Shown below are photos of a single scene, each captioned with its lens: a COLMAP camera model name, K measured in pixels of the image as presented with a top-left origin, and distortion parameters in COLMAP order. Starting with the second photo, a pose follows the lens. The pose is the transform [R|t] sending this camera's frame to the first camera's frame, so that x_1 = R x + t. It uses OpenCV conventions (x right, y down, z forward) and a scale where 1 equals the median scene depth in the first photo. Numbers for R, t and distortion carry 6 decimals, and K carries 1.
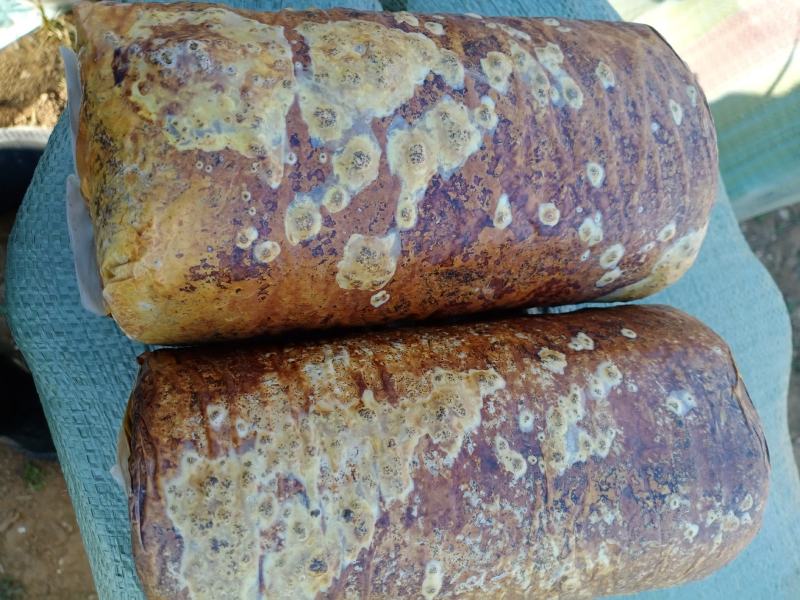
lens RADIAL K [[598.8, 0, 400.0], [0, 598.8, 300.0], [0, 0, 1]] dist [0.029466, -0.111155]
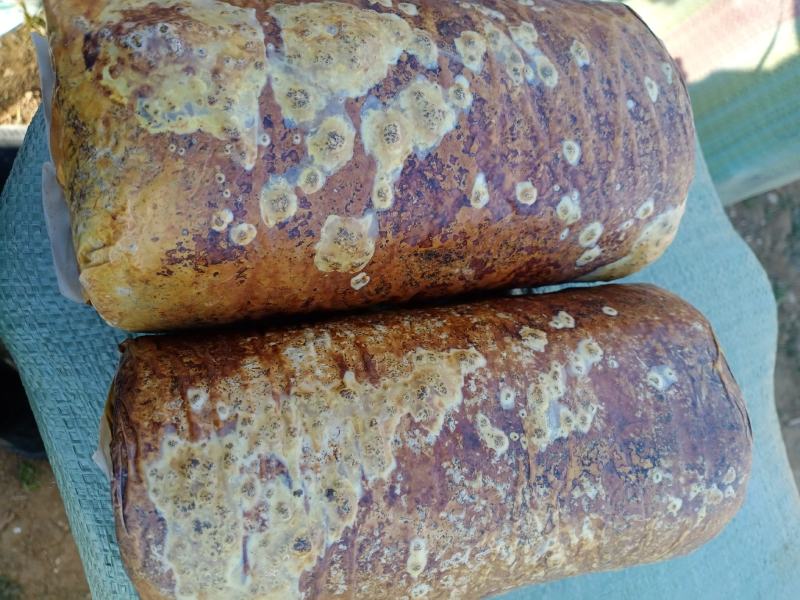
lens RADIAL K [[598.8, 0, 400.0], [0, 598.8, 300.0], [0, 0, 1]] dist [0.029466, -0.111155]
pose [[0.999699, -0.023032, 0.008415, 0.026157], [0.022955, 0.999695, 0.009131, 0.023965], [-0.008623, -0.008935, 0.999923, -0.004066]]
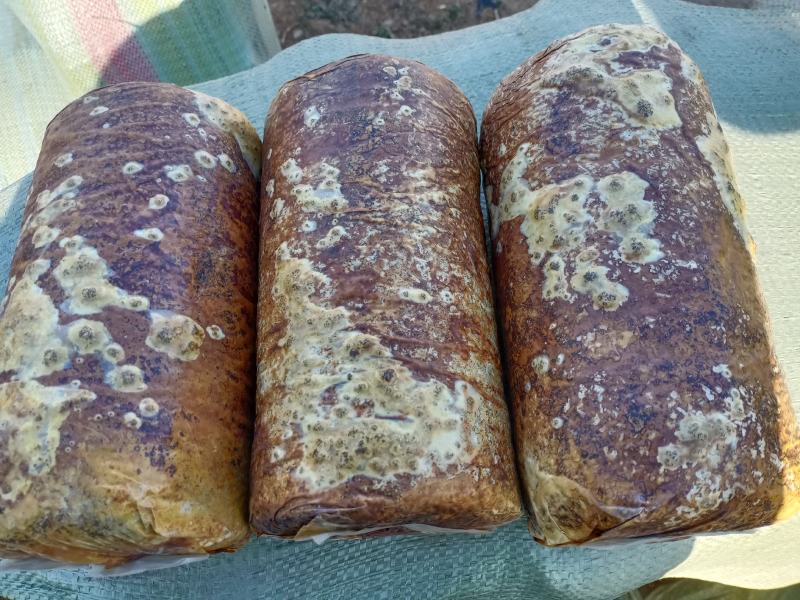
lens RADIAL K [[582.6, 0, 376.3], [0, 582.6, 304.0], [0, 0, 1]] dist [0.079833, -0.118436]
pose [[0.032721, -0.989051, 0.143902, -0.150793], [0.999331, 0.030020, -0.020900, 0.398068], [0.016351, 0.144489, 0.989371, -0.277059]]
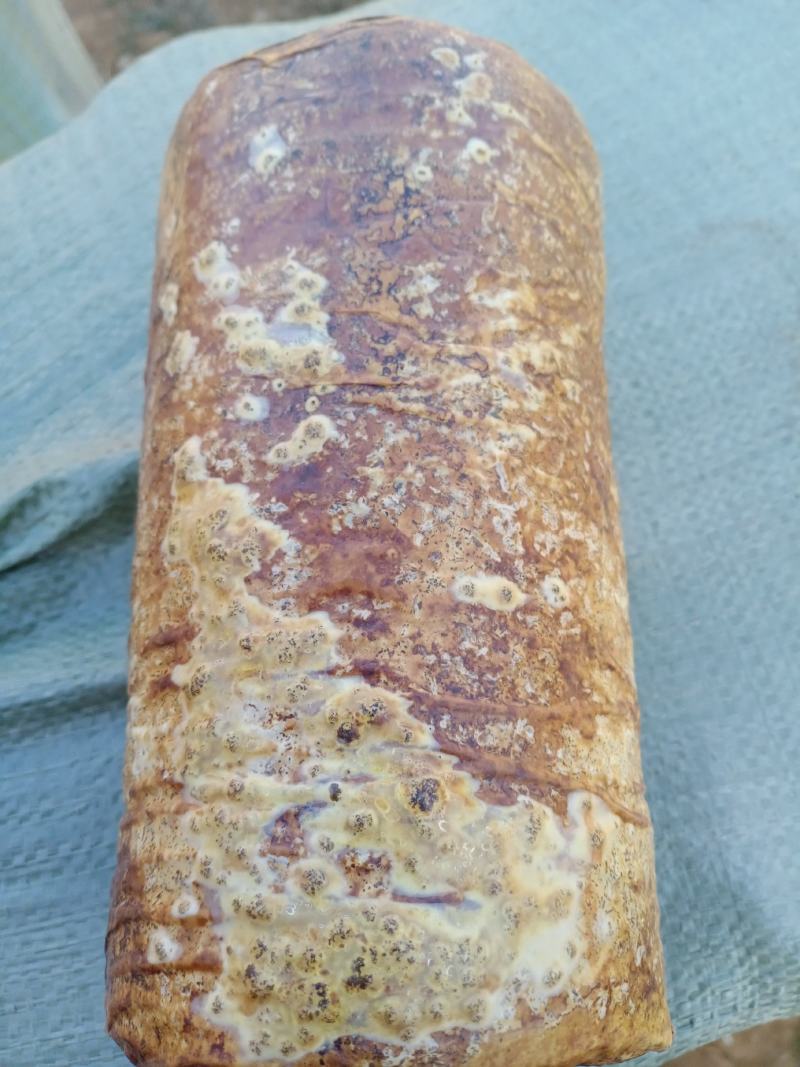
lens RADIAL K [[821.1, 0, 374.9], [0, 821.1, 535.8], [0, 0, 1]] dist [0.044057, -0.159373]
pose [[0.083398, -0.996326, 0.019489, 0.081894], [0.995645, 0.084127, 0.040169, 0.310659], [-0.041661, 0.016054, 0.999003, 0.193309]]
